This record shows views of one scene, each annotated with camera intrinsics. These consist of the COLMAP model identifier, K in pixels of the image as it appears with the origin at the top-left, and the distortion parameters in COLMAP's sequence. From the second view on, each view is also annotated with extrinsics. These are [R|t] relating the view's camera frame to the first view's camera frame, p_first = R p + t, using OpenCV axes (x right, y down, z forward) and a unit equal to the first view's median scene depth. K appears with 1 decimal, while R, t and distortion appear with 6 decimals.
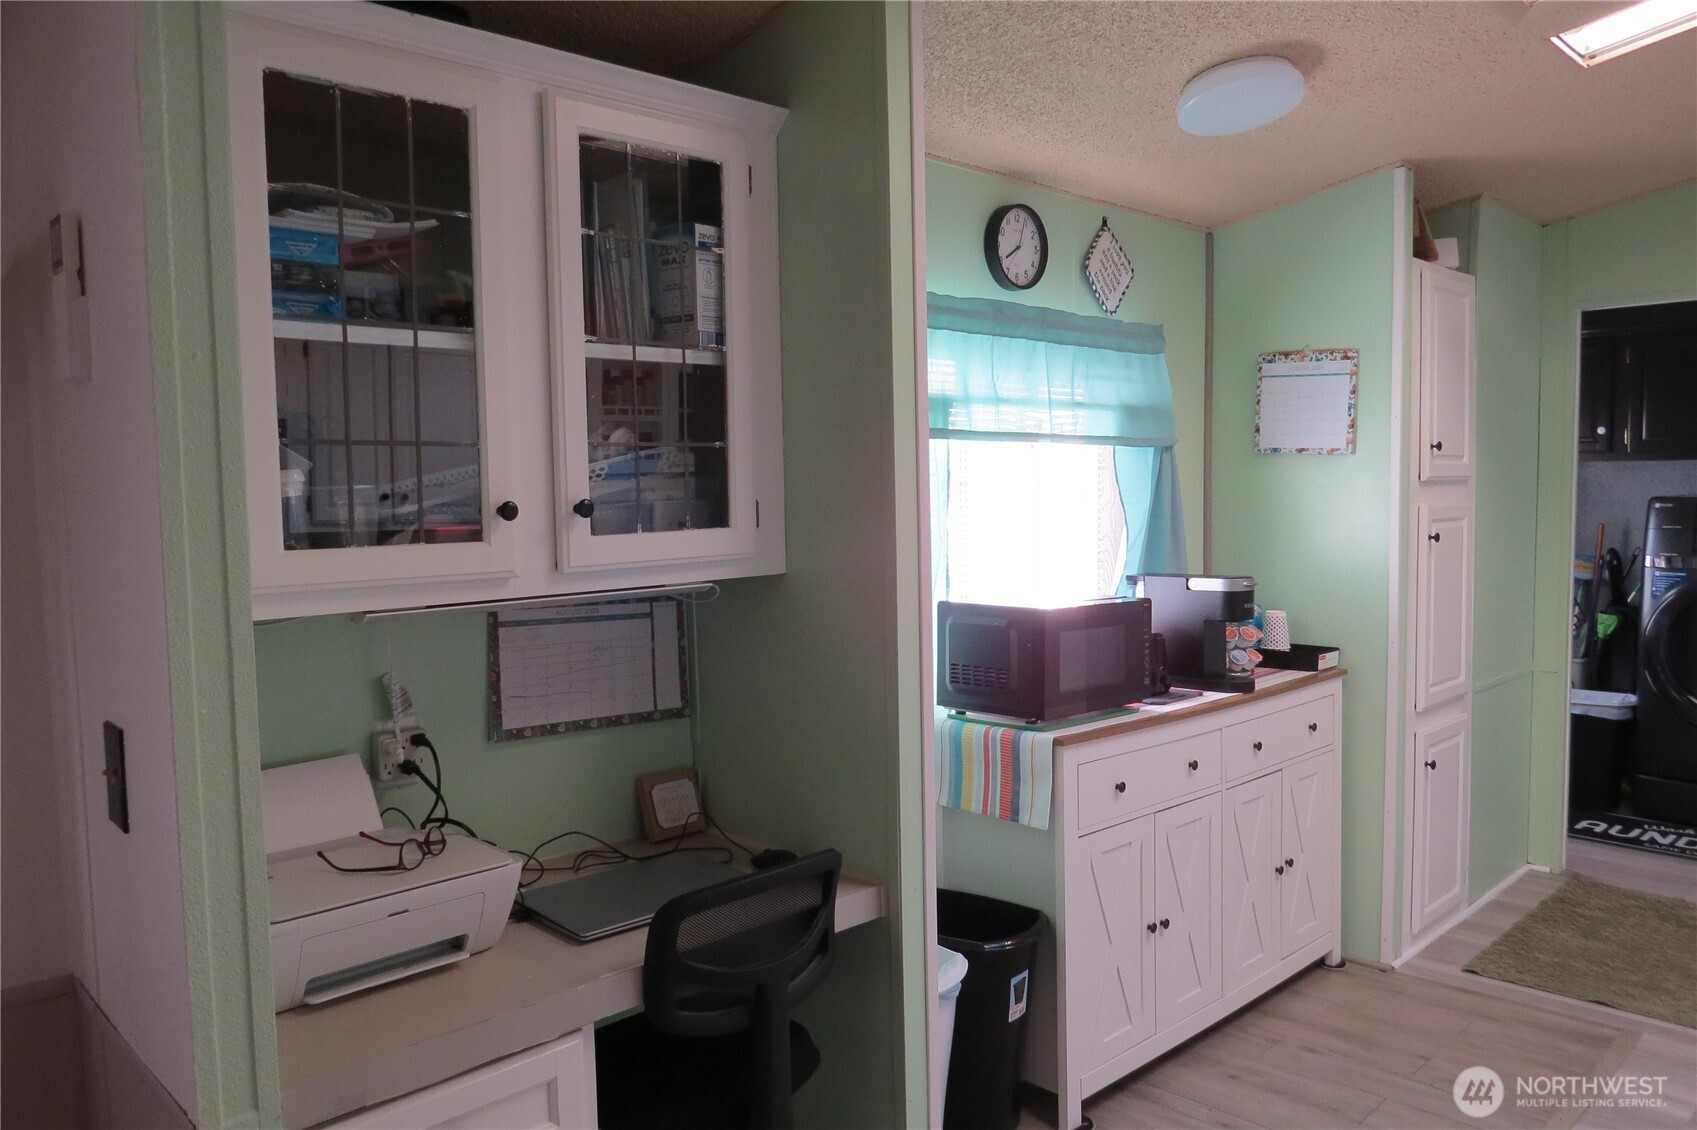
lens RADIAL K [[1213.7, 0, 844.1], [0, 1213.7, 570.5], [0, 0, 1]] dist [-0.025574, 0.004989]
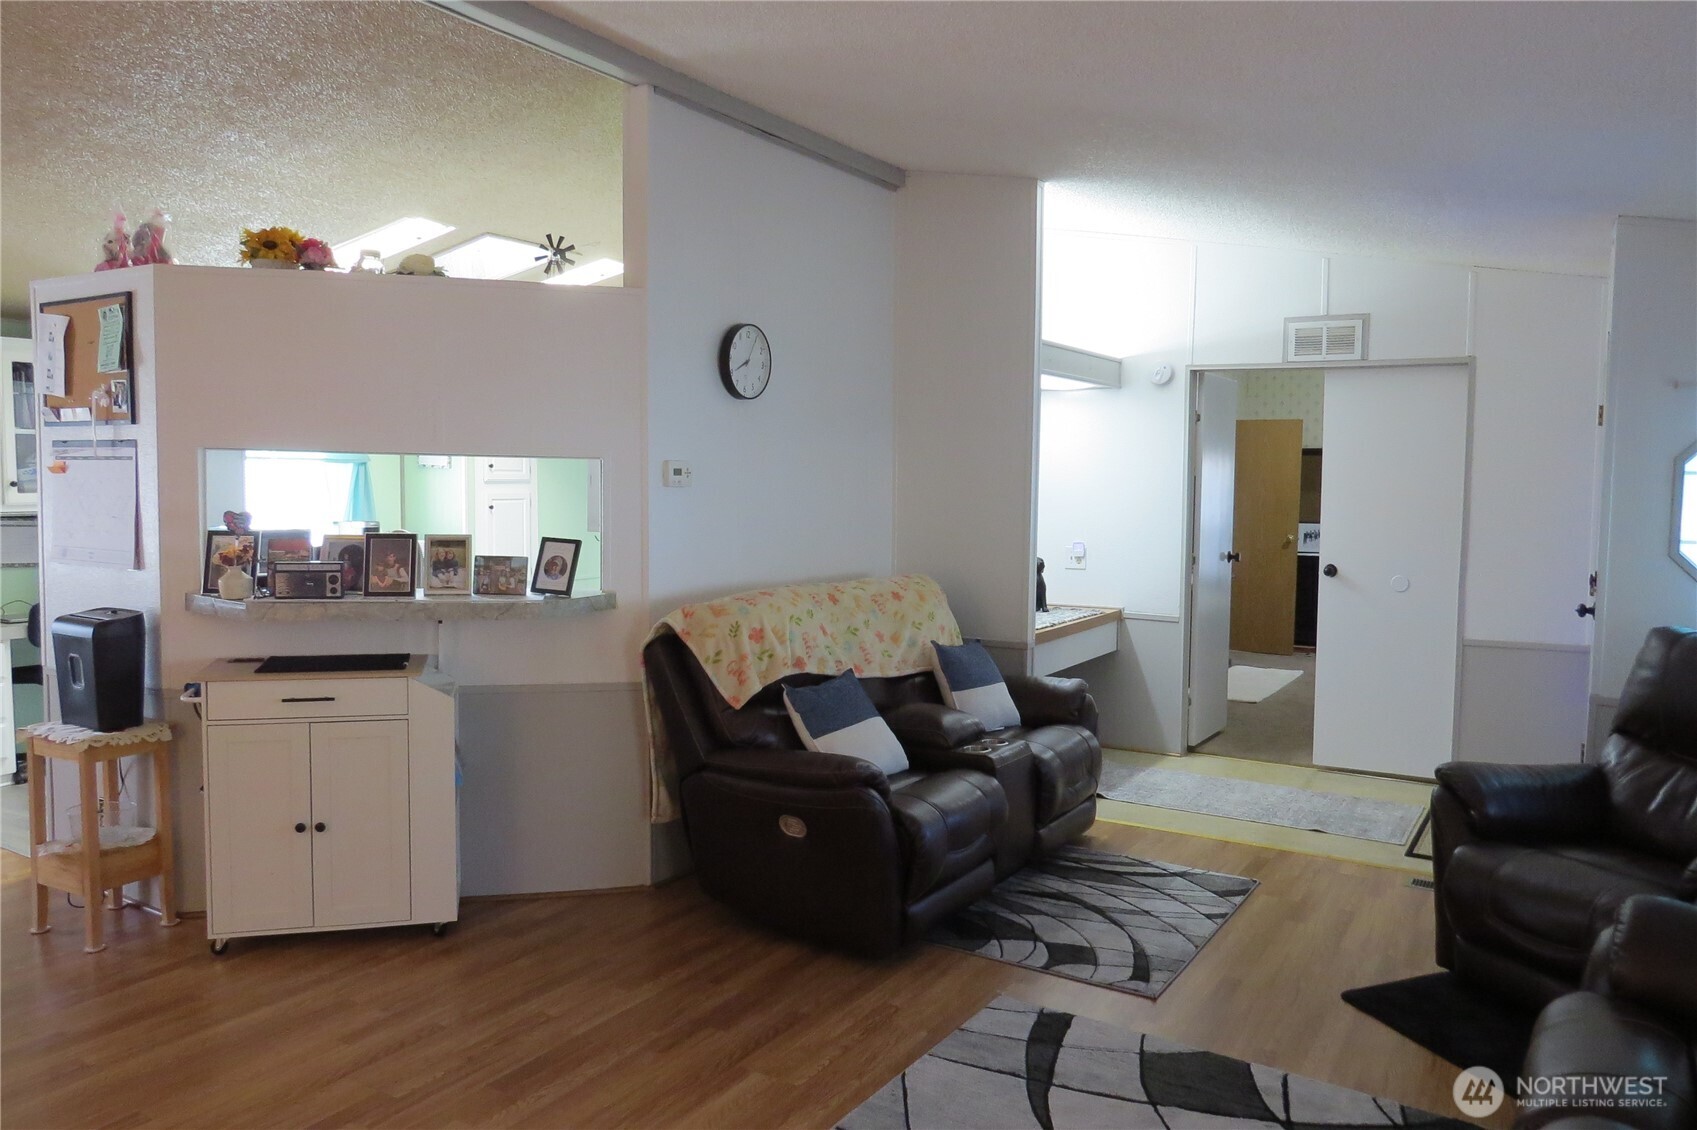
lens RADIAL K [[1213.7, 0, 837.8], [0, 1213.7, 565.8], [0, 0, 1]] dist [-0.025574, 0.004989]
pose [[0.967662, 0.009230, 0.252082, 1.016144], [-0.010644, 0.999934, 0.004248, 0.117768], [-0.252026, -0.006794, 0.967697, -2.407653]]
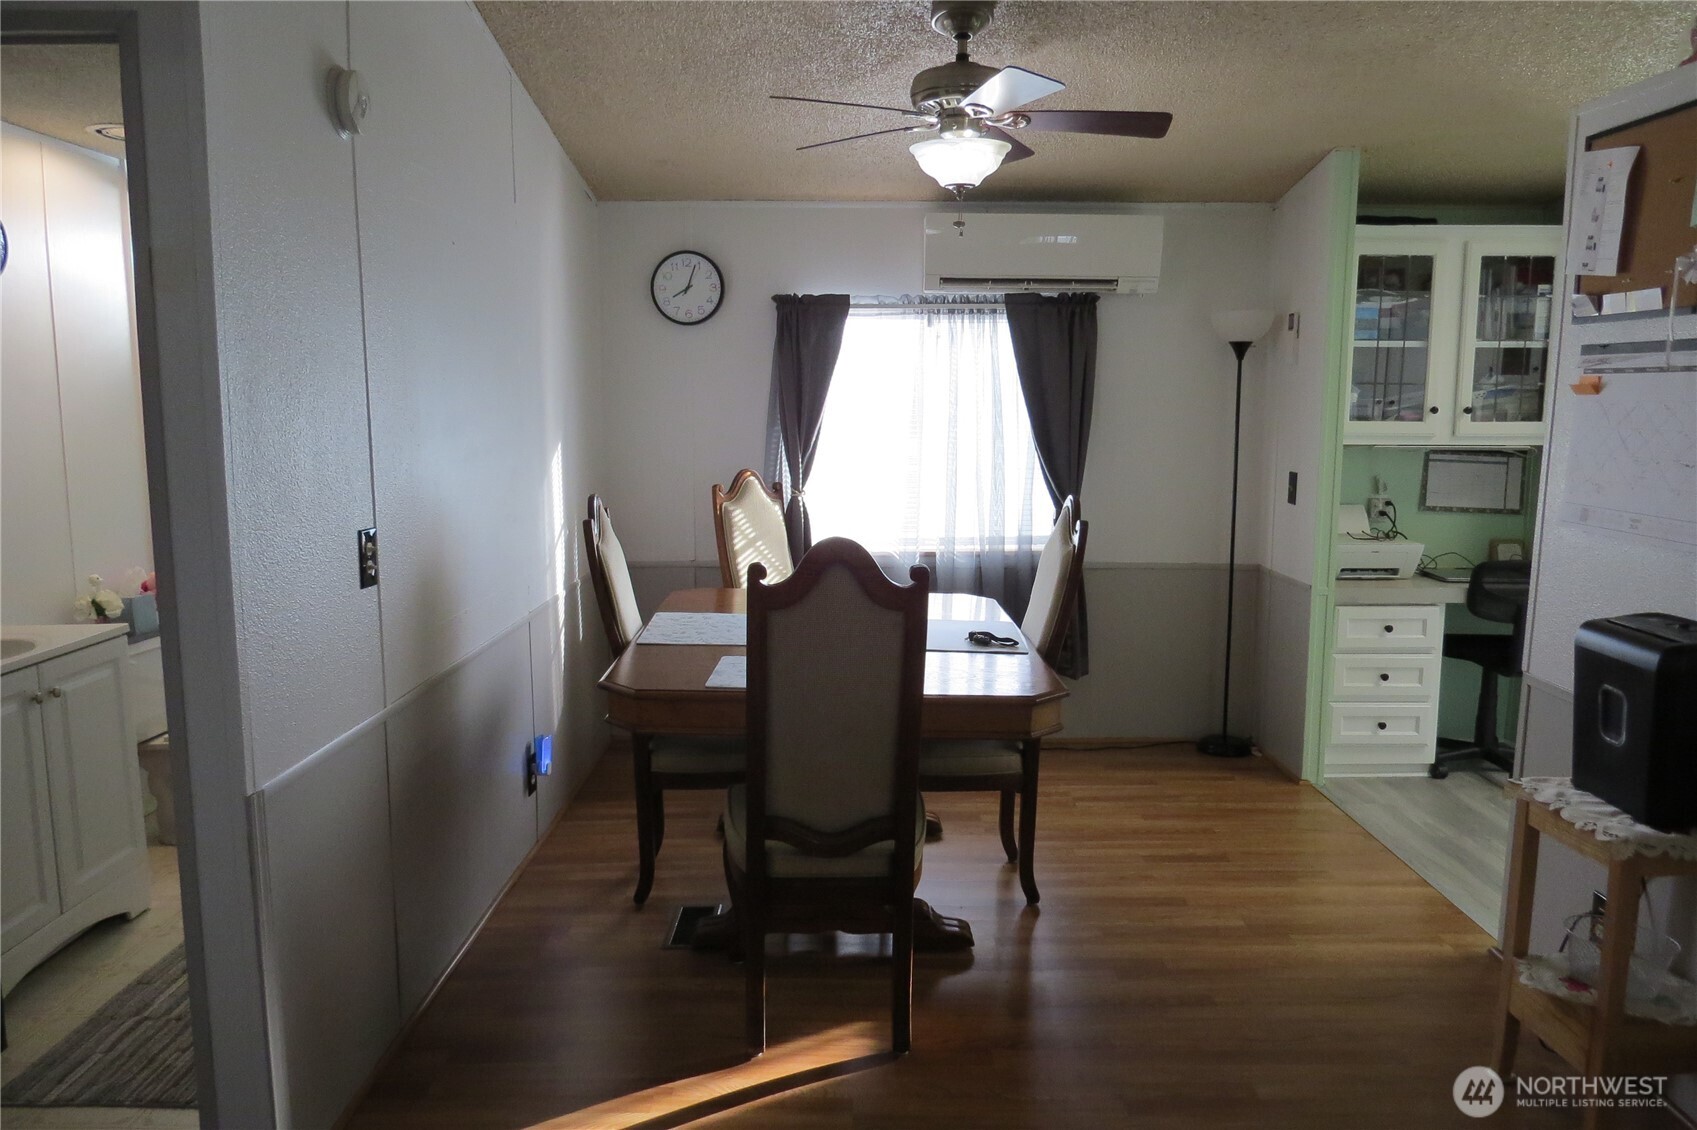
lens RADIAL K [[1213.7, 0, 844.6], [0, 1213.7, 562.8], [0, 0, 1]] dist [-0.025574, 0.004989]
pose [[0.721079, 0.116204, -0.683039, 0.570498], [-0.063405, 0.992766, 0.101961, 0.085338], [0.689946, -0.030213, 0.723230, -1.624176]]
